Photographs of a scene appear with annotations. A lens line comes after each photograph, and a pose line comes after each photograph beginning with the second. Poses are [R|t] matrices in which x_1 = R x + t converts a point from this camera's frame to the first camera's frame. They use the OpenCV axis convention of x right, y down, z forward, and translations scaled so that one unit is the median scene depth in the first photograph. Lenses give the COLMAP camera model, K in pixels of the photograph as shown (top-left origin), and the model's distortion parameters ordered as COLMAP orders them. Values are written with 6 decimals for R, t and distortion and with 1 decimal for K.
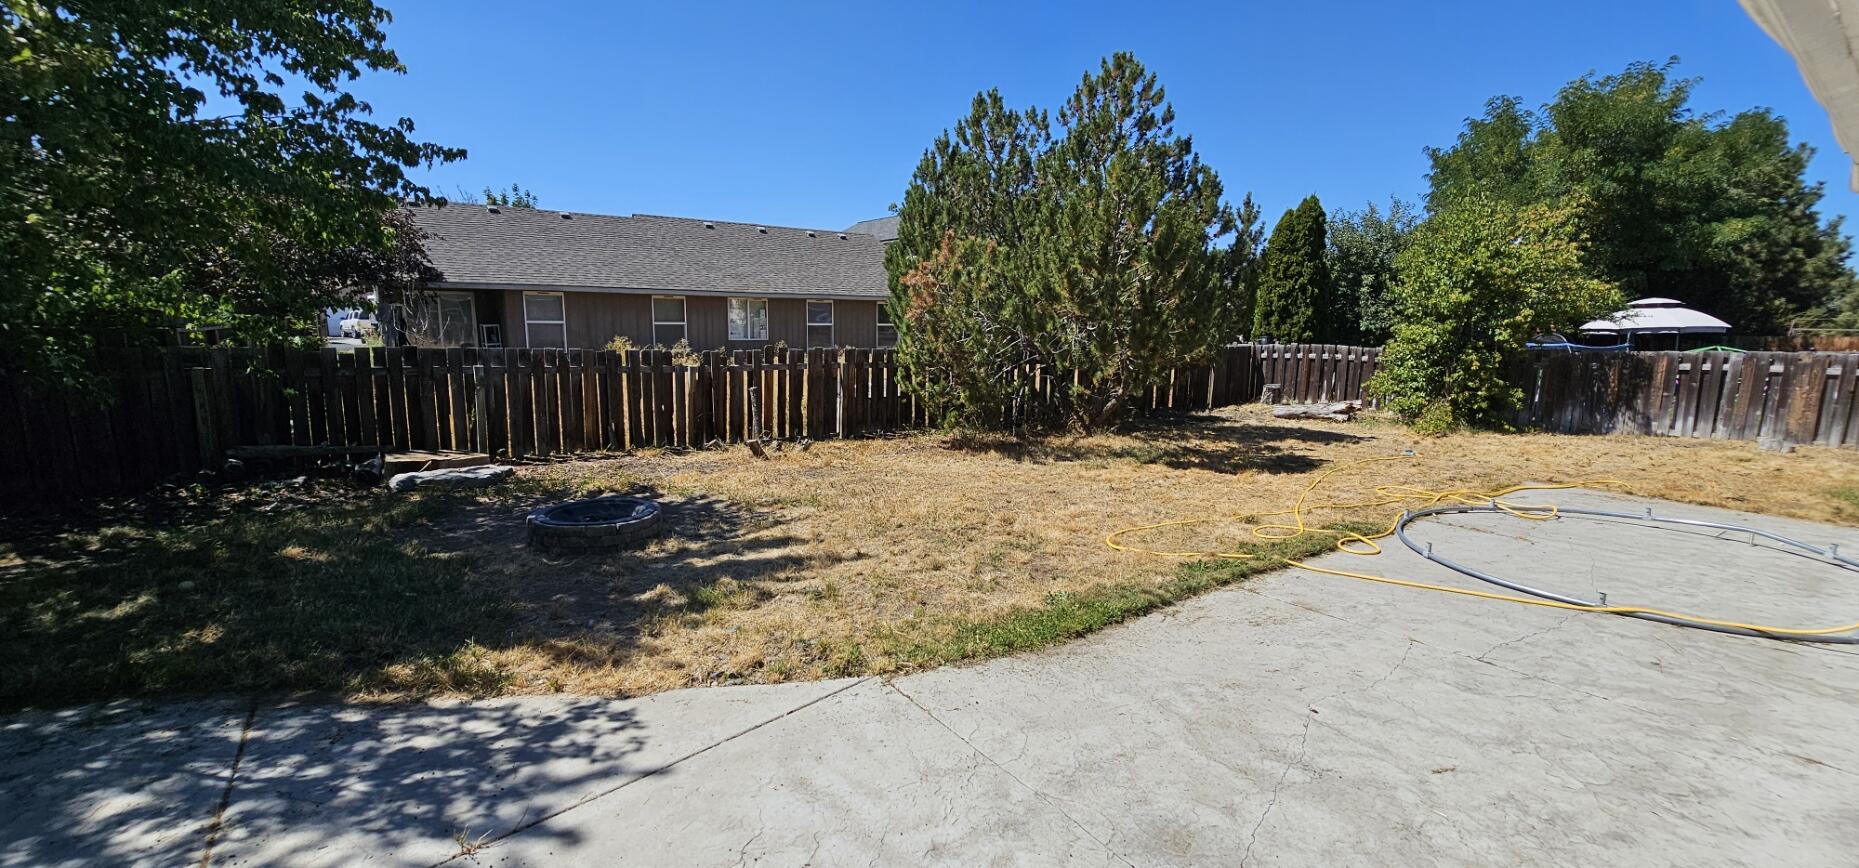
lens RADIAL K [[768.8, 0, 923.6], [0, 768.8, 428.2], [0, 0, 1]] dist [0.002605, 0.000673]
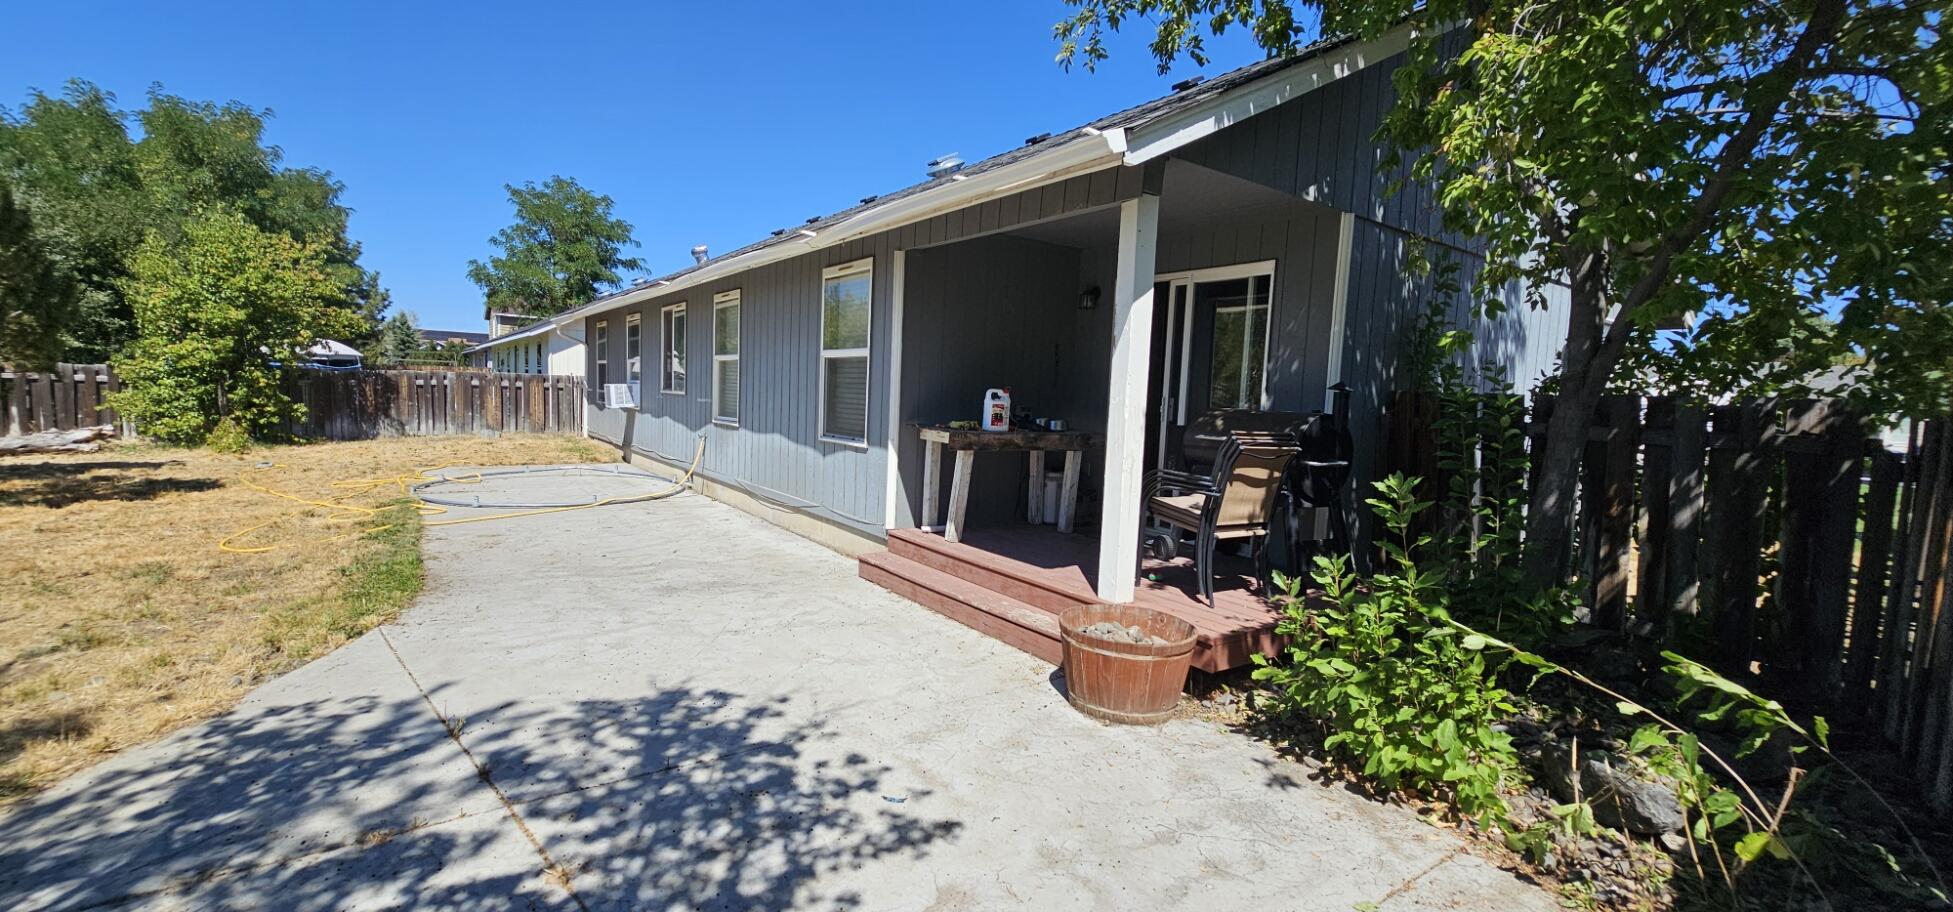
lens RADIAL K [[807.6, 0, 980.7], [0, 807.6, 454.4], [0, 0, 1]] dist [0.002605, 0.000673]
pose [[0.017866, -0.089699, 0.995809, -0.373830], [0.102480, 0.990887, 0.087417, 0.019245], [-0.994575, 0.100488, 0.026895, 0.027584]]
